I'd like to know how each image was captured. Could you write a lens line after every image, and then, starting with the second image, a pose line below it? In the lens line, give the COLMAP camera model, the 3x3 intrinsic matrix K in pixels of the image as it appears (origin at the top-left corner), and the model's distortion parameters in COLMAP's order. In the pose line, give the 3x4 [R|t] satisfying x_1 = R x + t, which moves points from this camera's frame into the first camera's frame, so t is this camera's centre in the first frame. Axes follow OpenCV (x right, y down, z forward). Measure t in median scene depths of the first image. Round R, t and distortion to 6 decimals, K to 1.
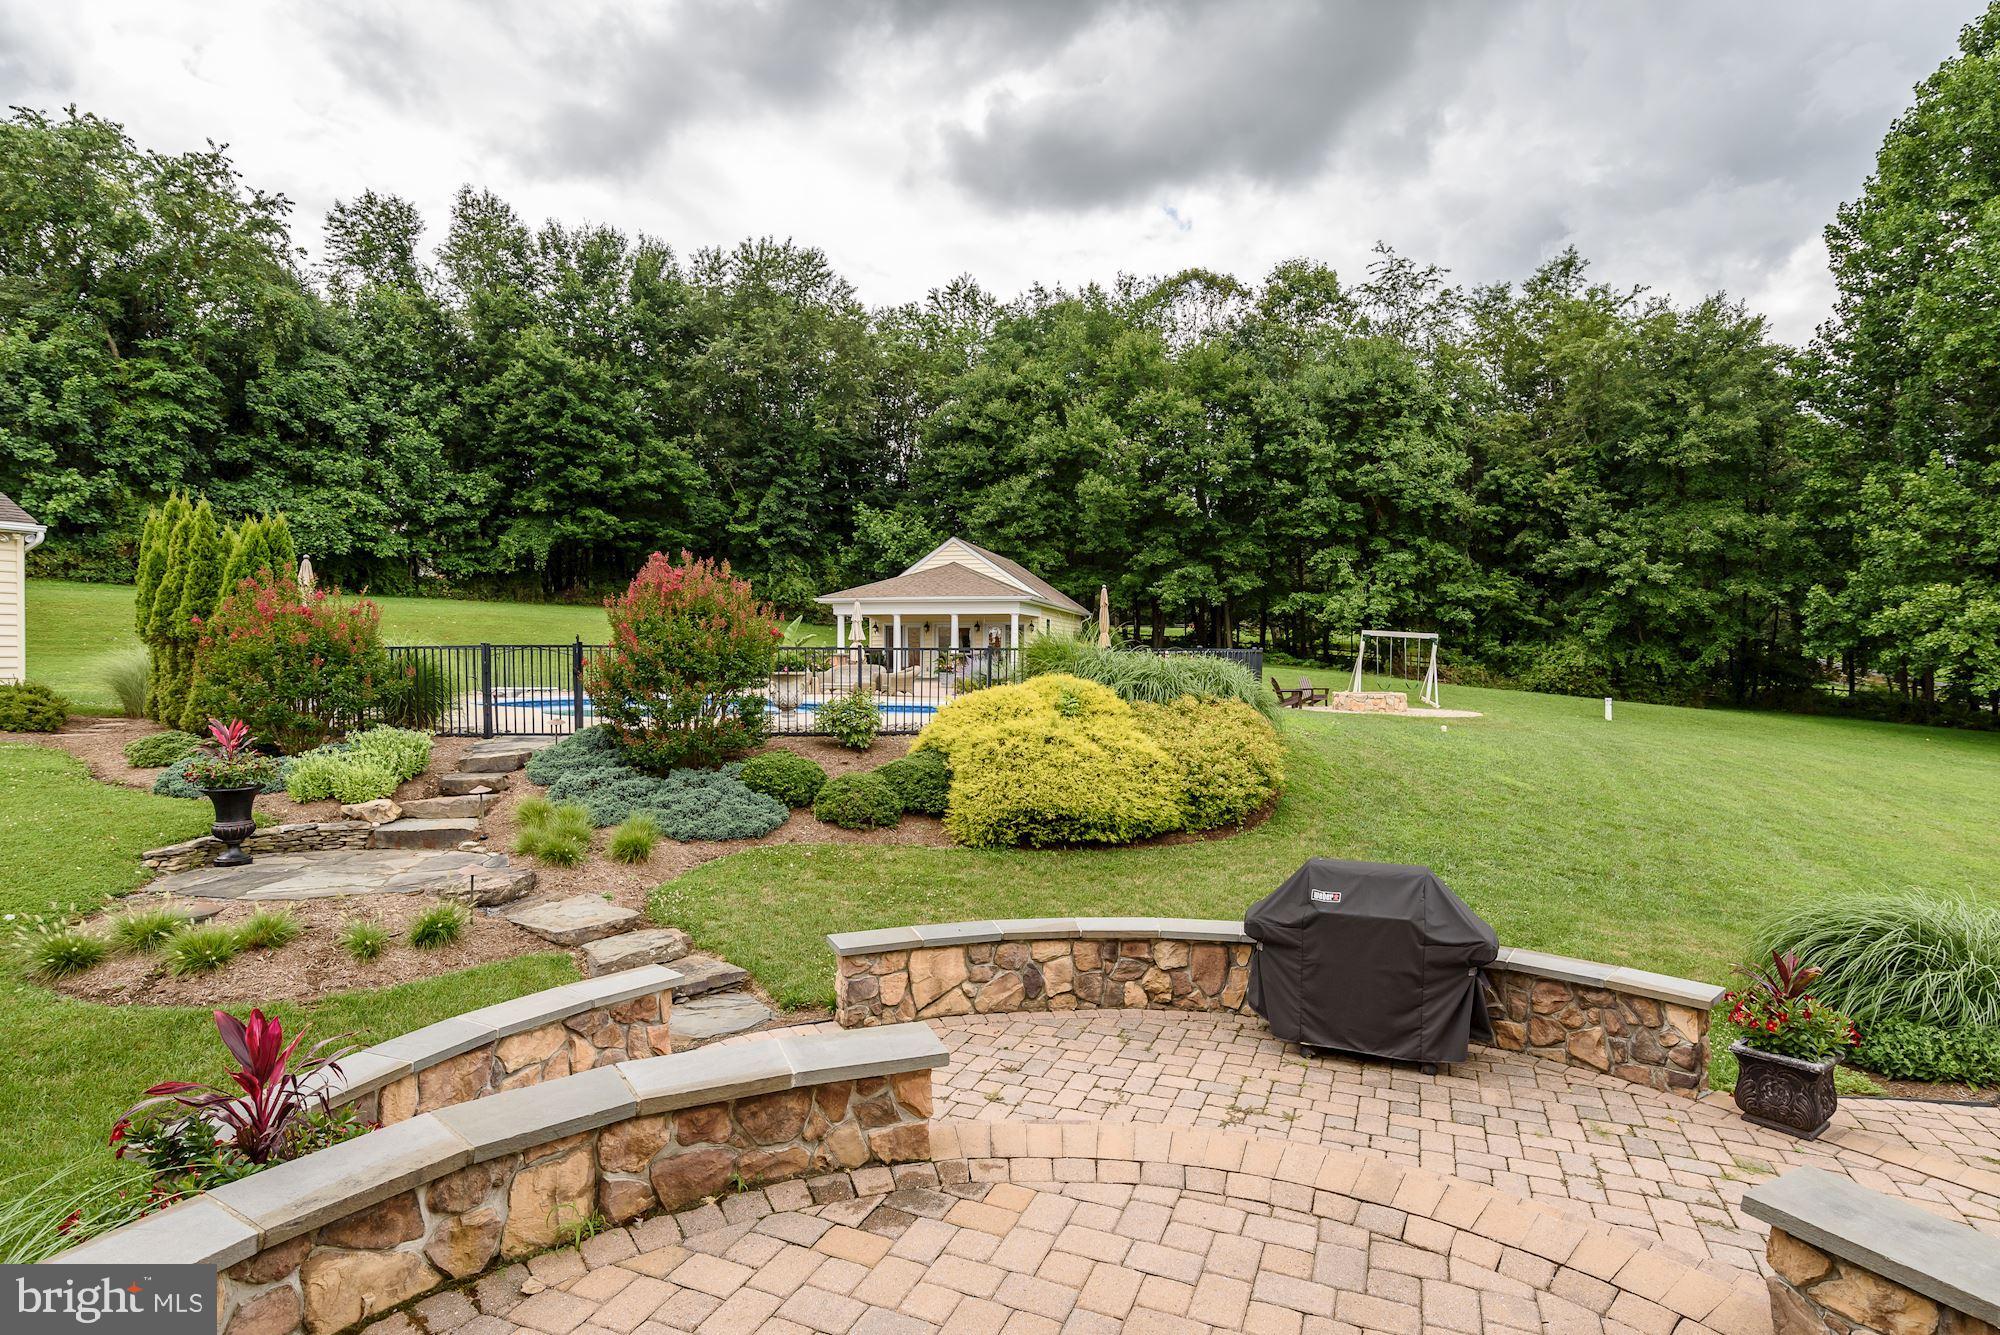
lens RADIAL K [[1013.3, 0, 999.8], [0, 1013.3, 666.3], [0, 0, 1]] dist [-0.021153, 0.015796]
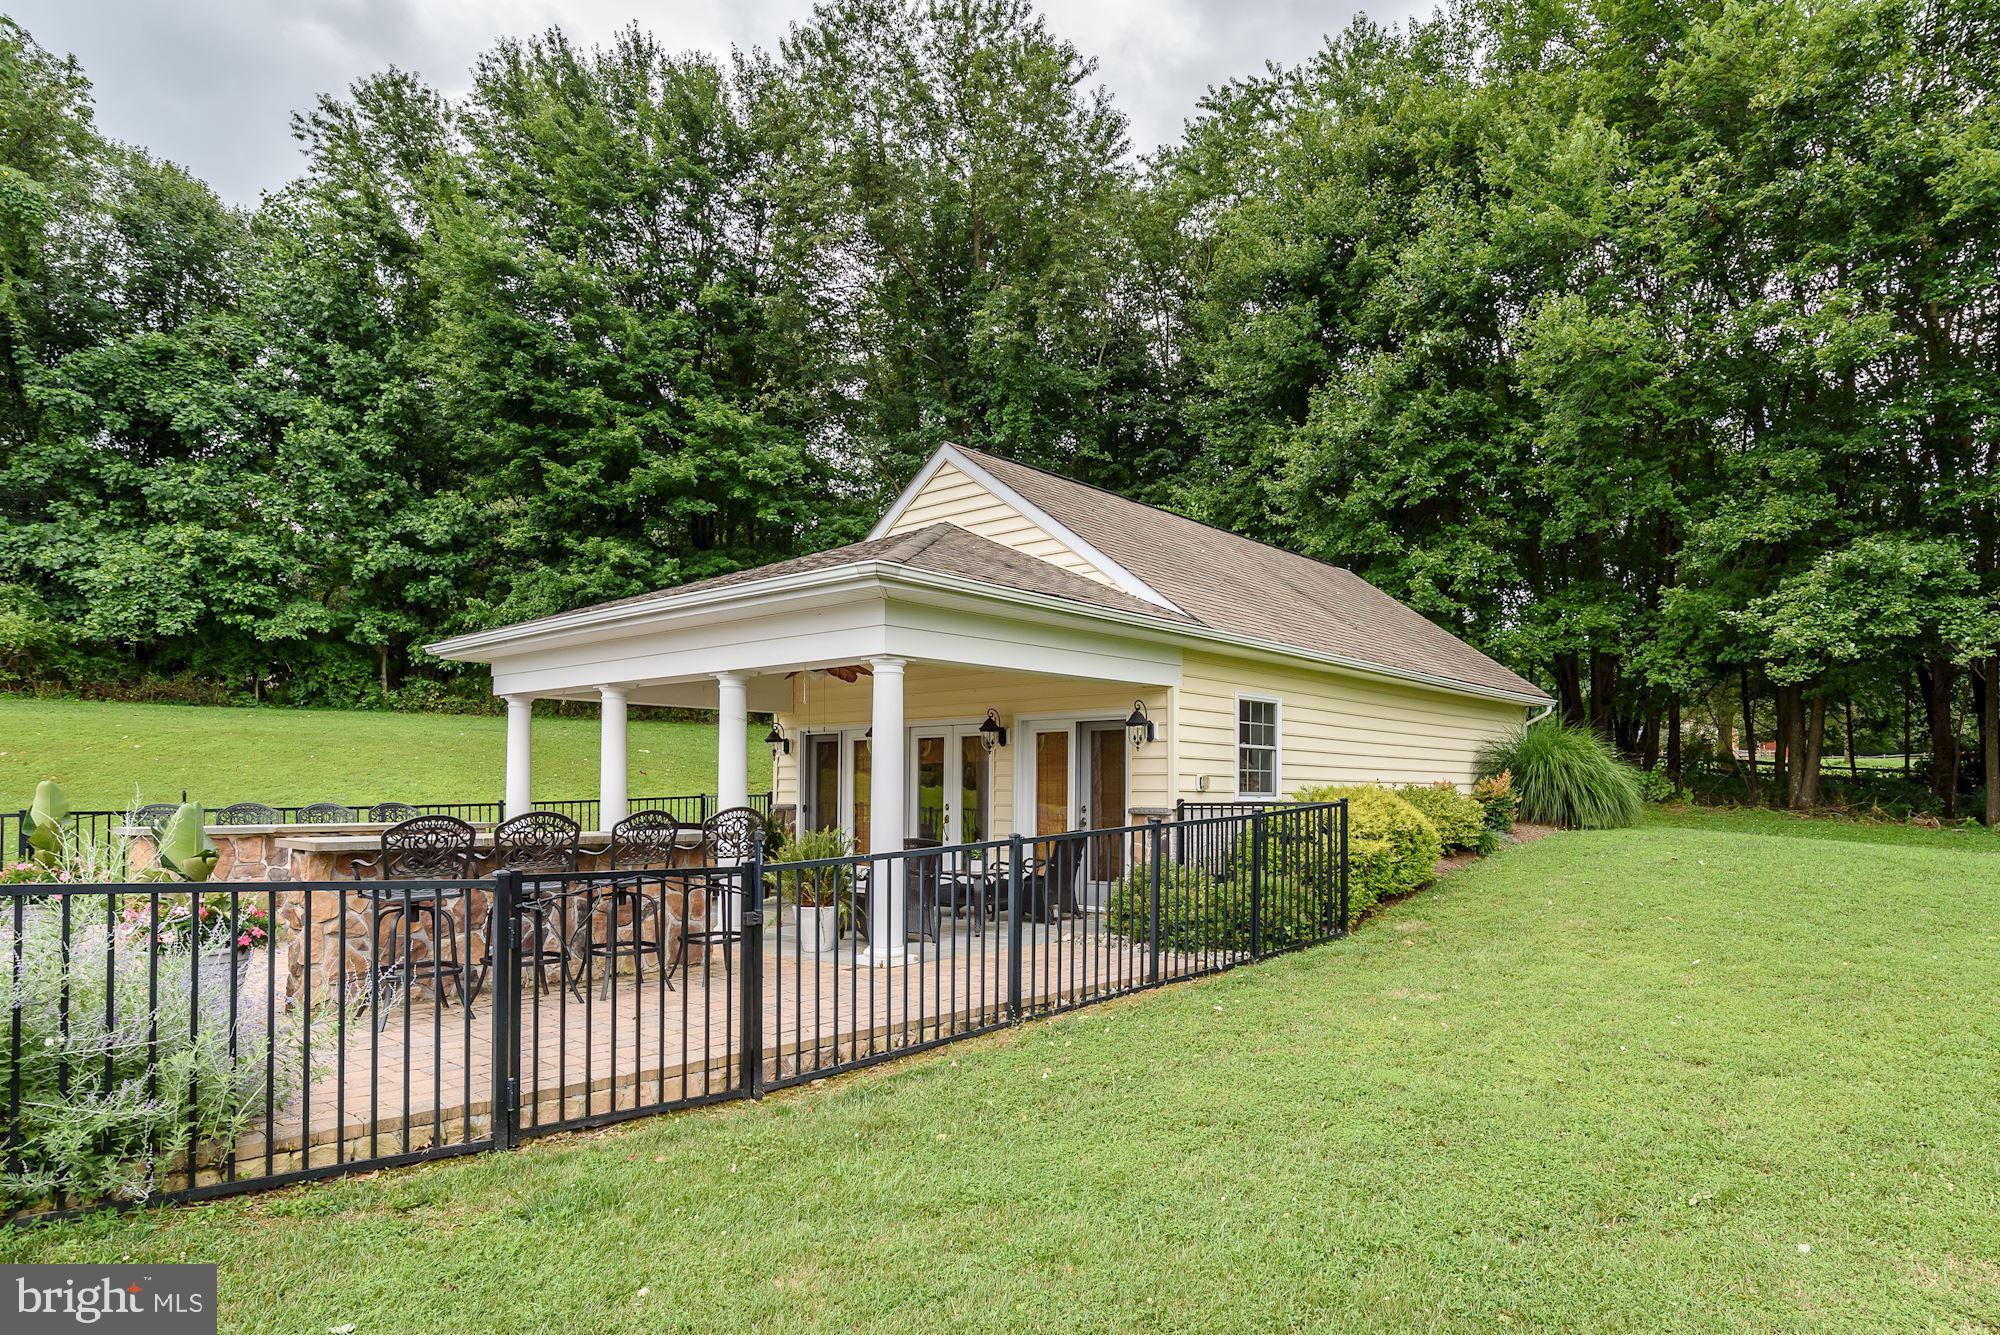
lens RADIAL K [[1186.3, 0, 1172.6], [0, 1186.3, 755.9], [0, 0, 1]] dist [-0.010905, 0.005891]
pose [[0.913127, -0.012286, -0.407491, 0.144054], [-0.008697, 0.998731, -0.049601, -0.013066], [0.407583, 0.048836, 0.911861, 0.613746]]
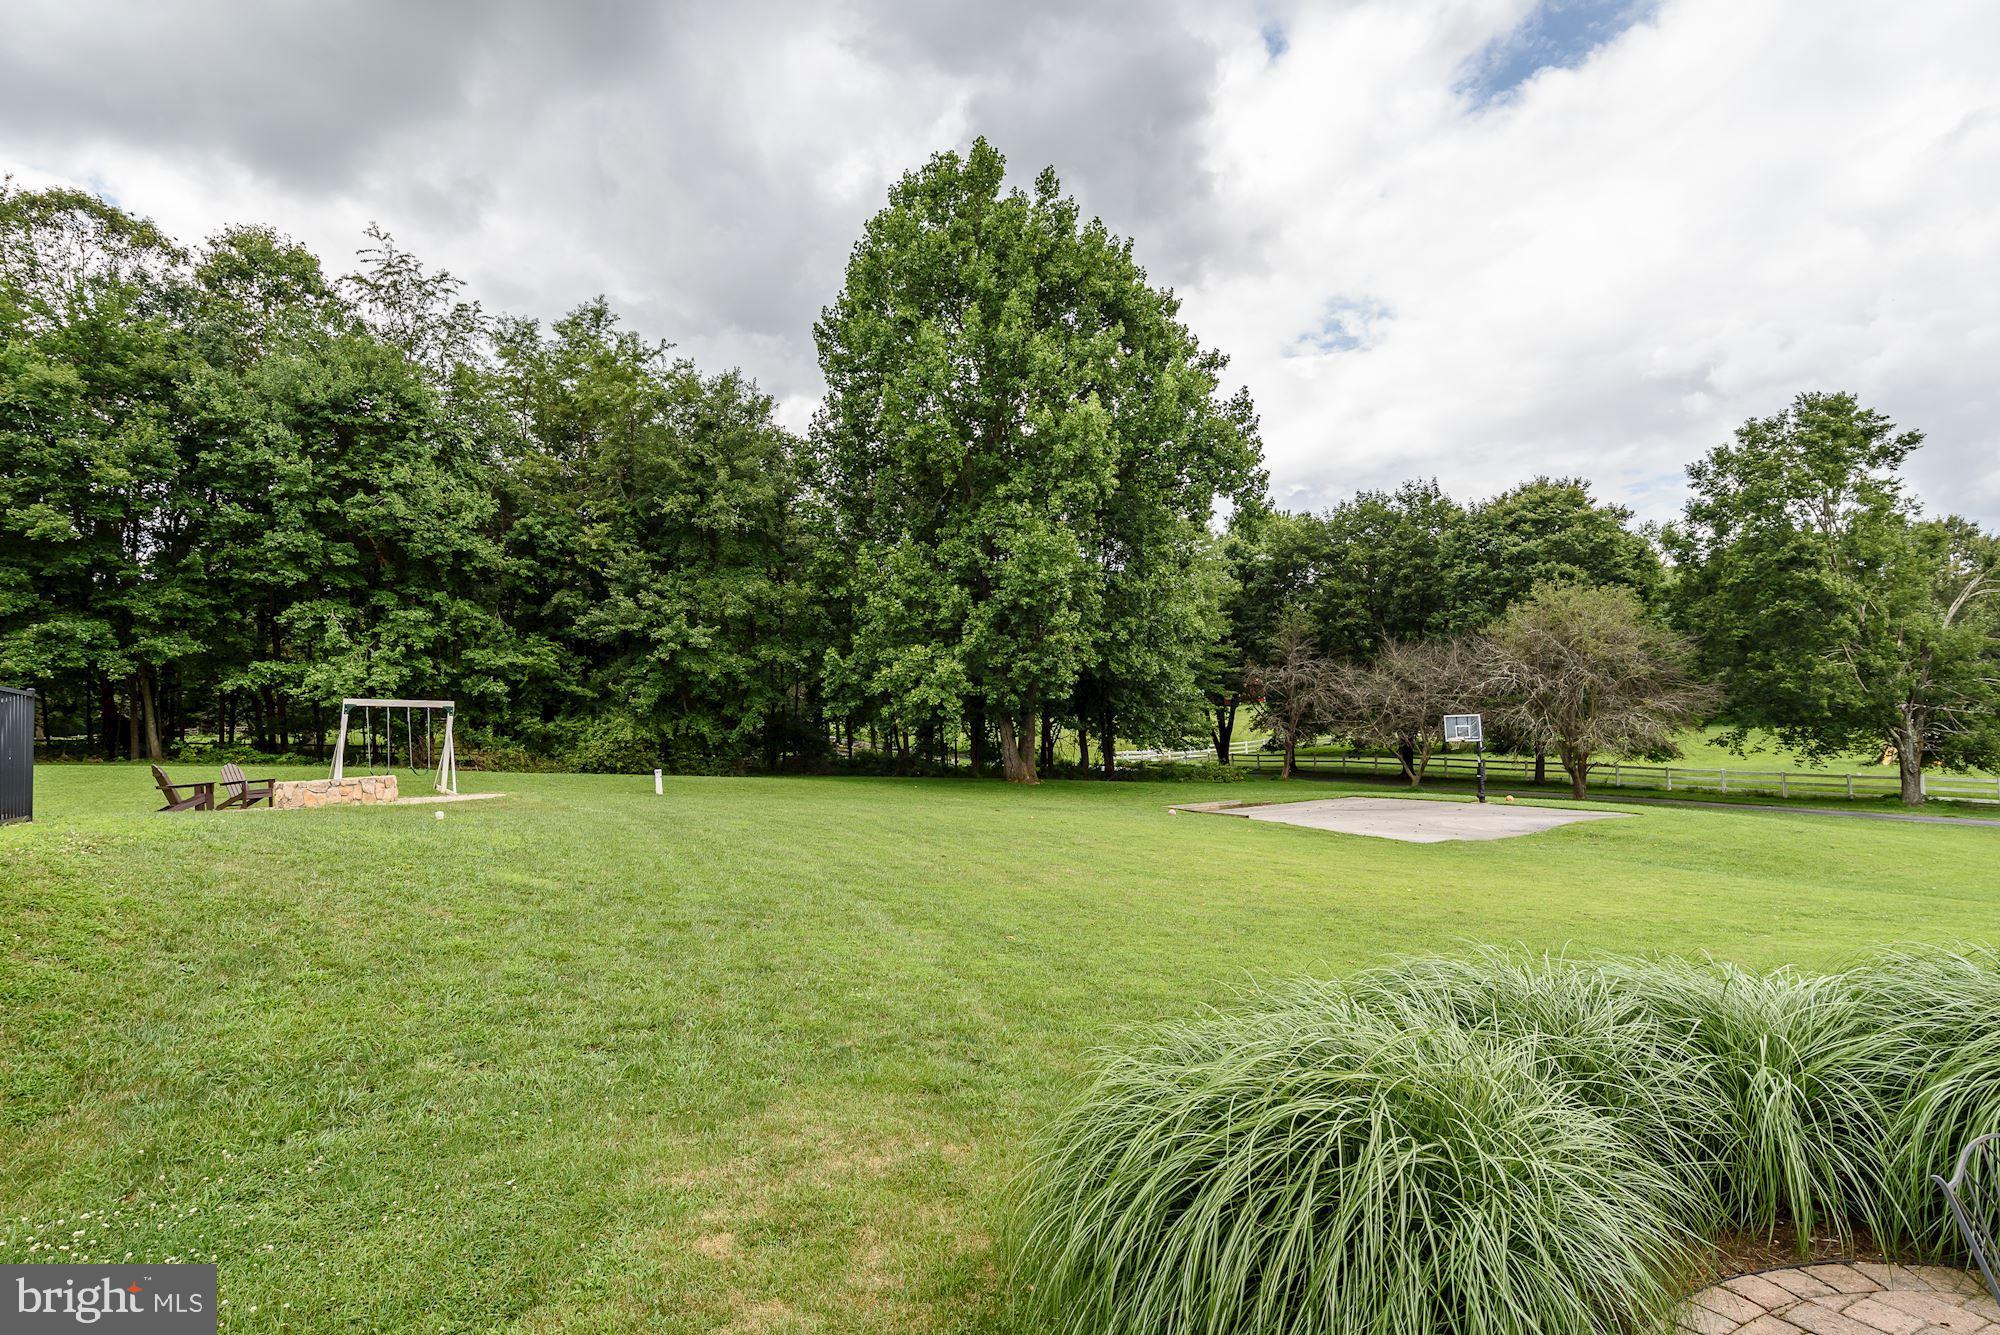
lens RADIAL K [[1013.3, 0, 978.5], [0, 1013.3, 674.3], [0, 0, 1]] dist [-0.021153, 0.015796]
pose [[0.657544, -0.000030, 0.753416, 0.092100], [0.073034, 0.995293, -0.063701, 0.019794], [-0.749868, 0.096911, 0.654451, 0.153446]]
